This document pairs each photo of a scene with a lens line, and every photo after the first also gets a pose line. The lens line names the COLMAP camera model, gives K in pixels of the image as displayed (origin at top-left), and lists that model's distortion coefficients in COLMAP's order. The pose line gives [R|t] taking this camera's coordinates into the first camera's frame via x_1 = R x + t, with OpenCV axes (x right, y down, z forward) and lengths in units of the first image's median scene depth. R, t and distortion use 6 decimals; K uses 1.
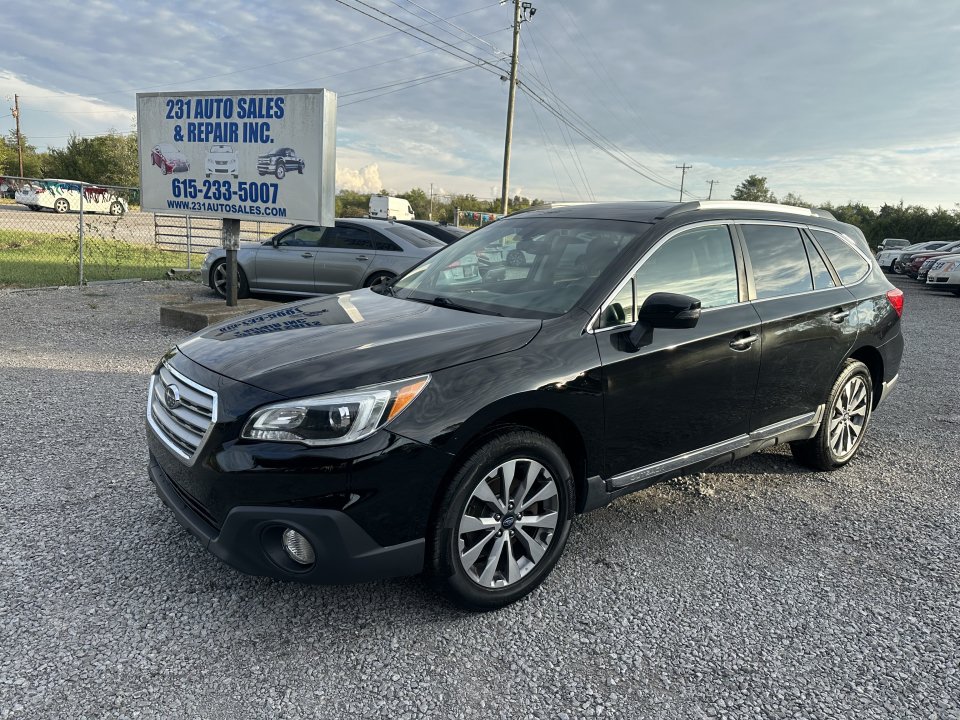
lens RADIAL K [[676.7, 0, 478.6], [0, 676.7, 378.5], [0, 0, 1]] dist [0.031390, -0.030089]
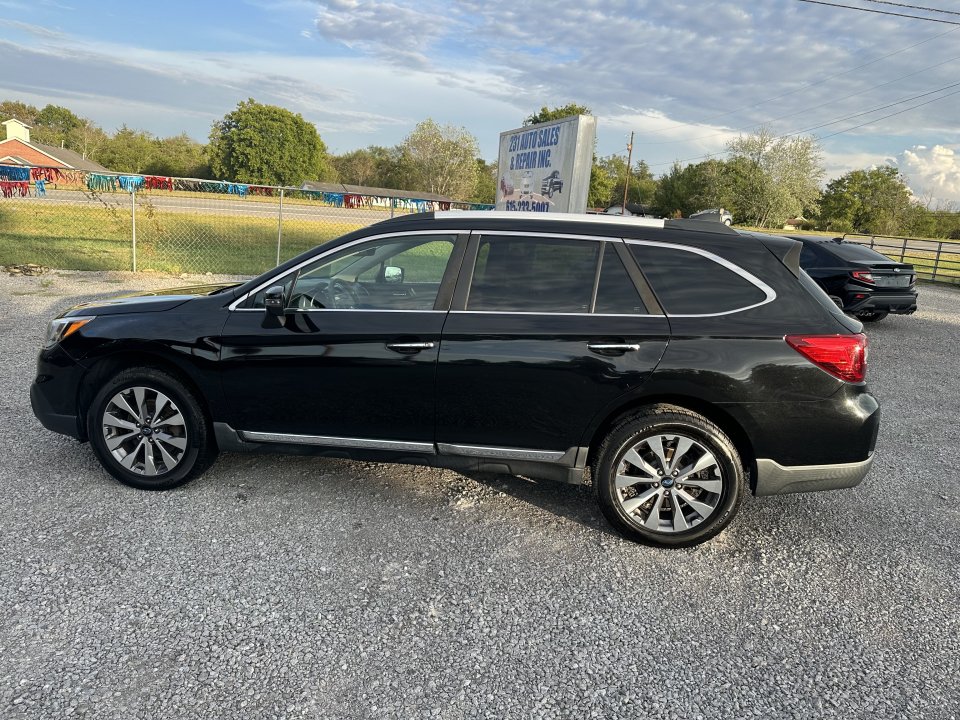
lens RADIAL K [[676.7, 0, 480.9], [0, 676.7, 364.1], [0, 0, 1]] dist [0.031390, -0.030089]
pose [[0.693465, 0.150646, -0.704565, 0.477922], [-0.183374, 0.982597, 0.029608, -0.031398], [0.696764, 0.108667, 0.709022, 0.142797]]
